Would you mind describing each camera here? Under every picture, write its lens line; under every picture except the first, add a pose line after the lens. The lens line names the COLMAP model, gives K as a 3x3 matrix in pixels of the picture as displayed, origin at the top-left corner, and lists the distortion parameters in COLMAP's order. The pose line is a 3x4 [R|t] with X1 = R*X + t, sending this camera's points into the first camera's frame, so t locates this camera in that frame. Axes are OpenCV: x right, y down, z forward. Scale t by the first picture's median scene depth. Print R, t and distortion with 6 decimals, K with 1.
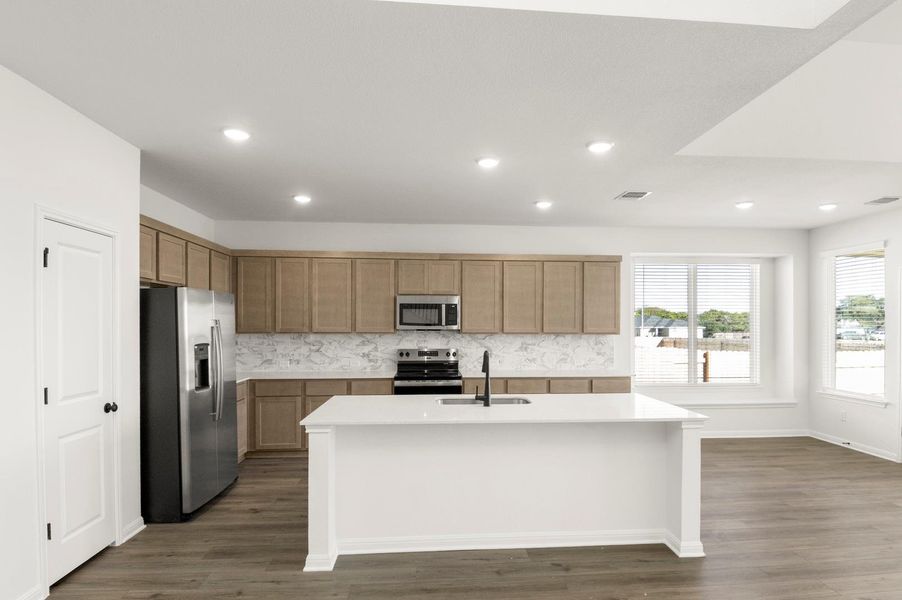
lens RADIAL K [[484.3, 0, 468.7], [0, 484.3, 323.0], [0, 0, 1]] dist [0.018386, -0.024954]
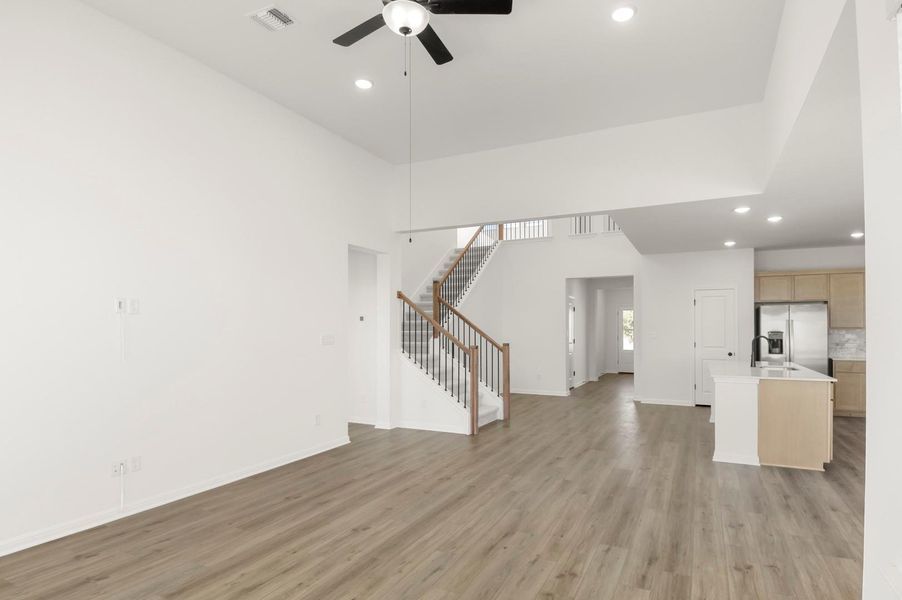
lens RADIAL K [[484.3, 0, 457.0], [0, 484.3, 306.3], [0, 0, 1]] dist [0.018386, -0.024954]
pose [[-0.523178, -0.039727, -0.851297, 1.284113], [0.001274, 0.998875, -0.047397, 0.021192], [0.852223, -0.025881, -0.522539, 0.619264]]
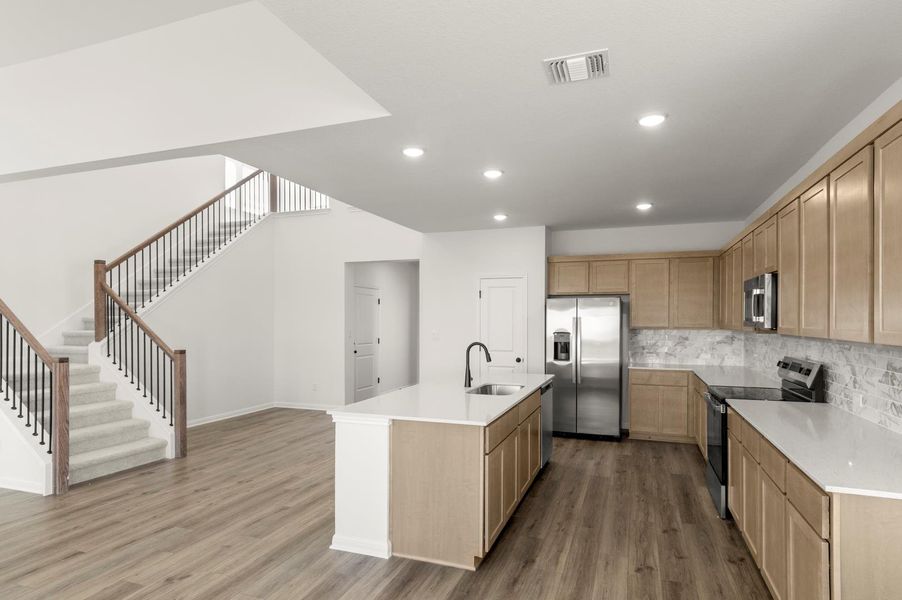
lens RADIAL K [[484.3, 0, 461.1], [0, 484.3, 327.8], [0, 0, 1]] dist [0.018386, -0.024954]
pose [[-0.413674, 0.012413, -0.910341, 0.705215], [0.000049, 0.999907, 0.013612, 0.004056], [0.910425, 0.005587, -0.413636, 0.910507]]
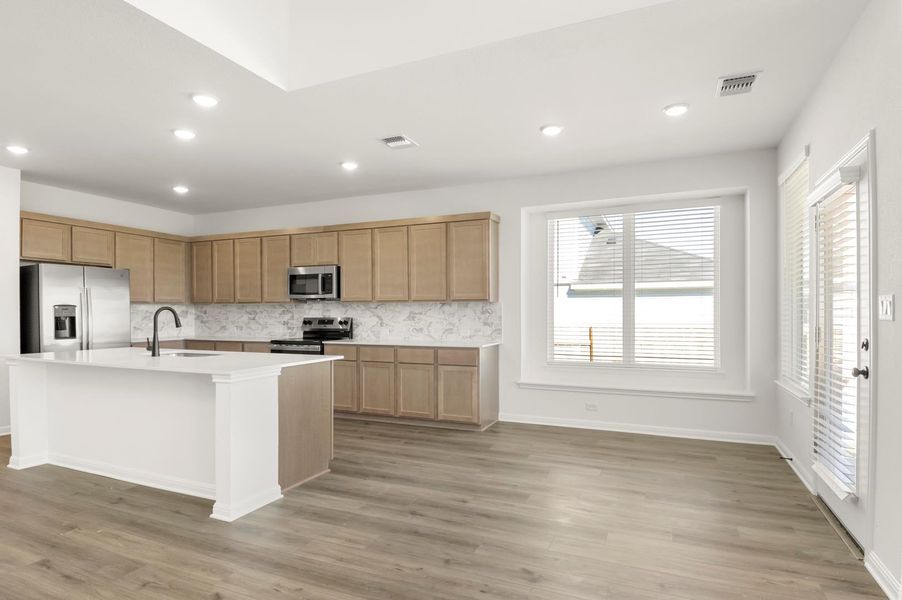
lens RADIAL K [[484.3, 0, 469.6], [0, 484.3, 317.0], [0, 0, 1]] dist [0.018386, -0.024954]
pose [[0.886517, 0.000099, -0.462697, 0.723397], [0.005552, 0.999926, 0.010851, 0.045029], [0.462663, -0.012188, 0.886450, 0.214696]]
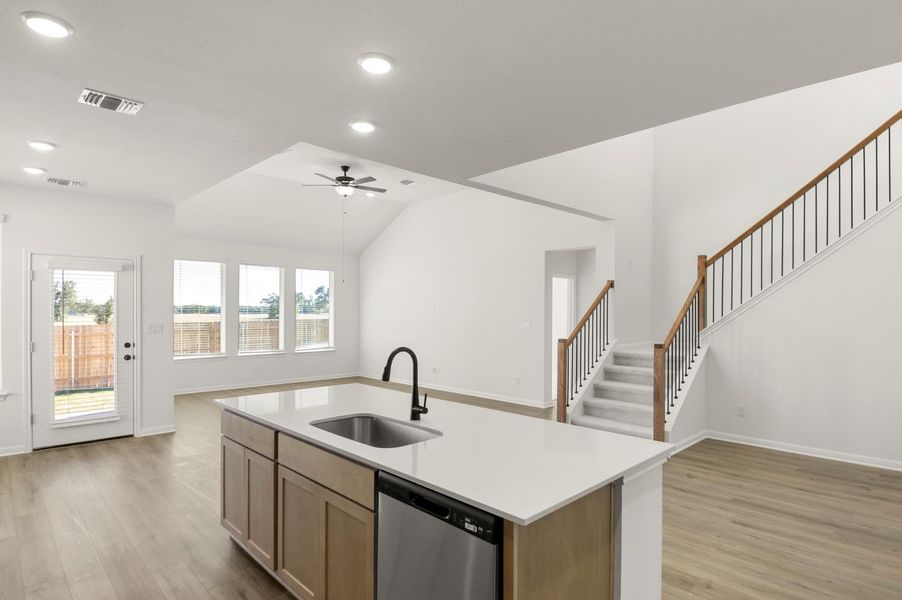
lens RADIAL K [[484.3, 0, 464.3], [0, 484.3, 309.9], [0, 0, 1]] dist [0.018386, -0.024954]
pose [[-0.642555, -0.003284, 0.766233, -0.363643], [-0.006971, 0.999974, -0.001560, 0.001369], [-0.766208, -0.006343, -0.642562, 0.876612]]
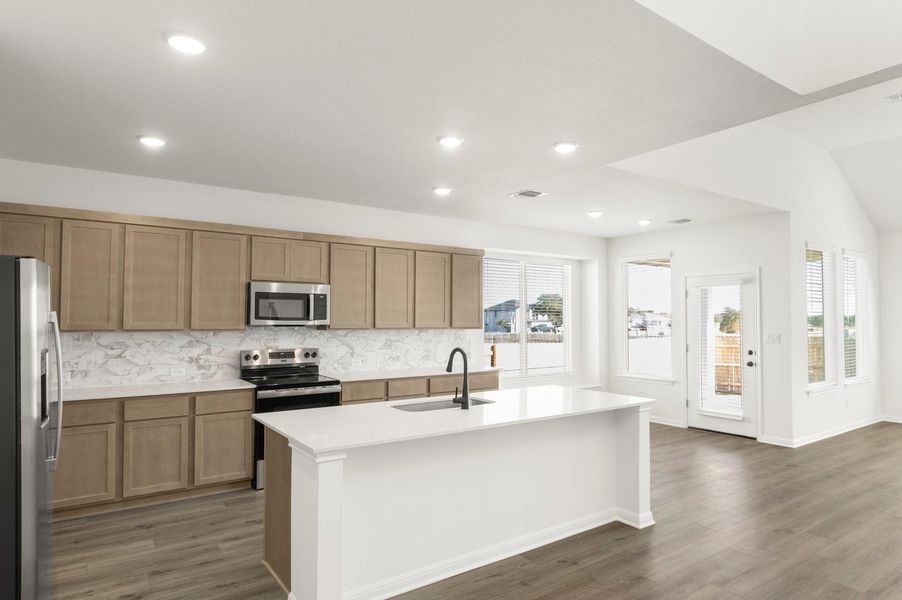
lens RADIAL K [[529.8, 0, 472.3], [0, 529.8, 305.2], [0, 0, 1]] dist [-0.003854, -0.003133]
pose [[0.854279, 0.013216, 0.519647, -0.286577], [-0.001471, 0.999734, -0.023007, 0.000245], [-0.519813, 0.018890, 0.854071, 0.086779]]
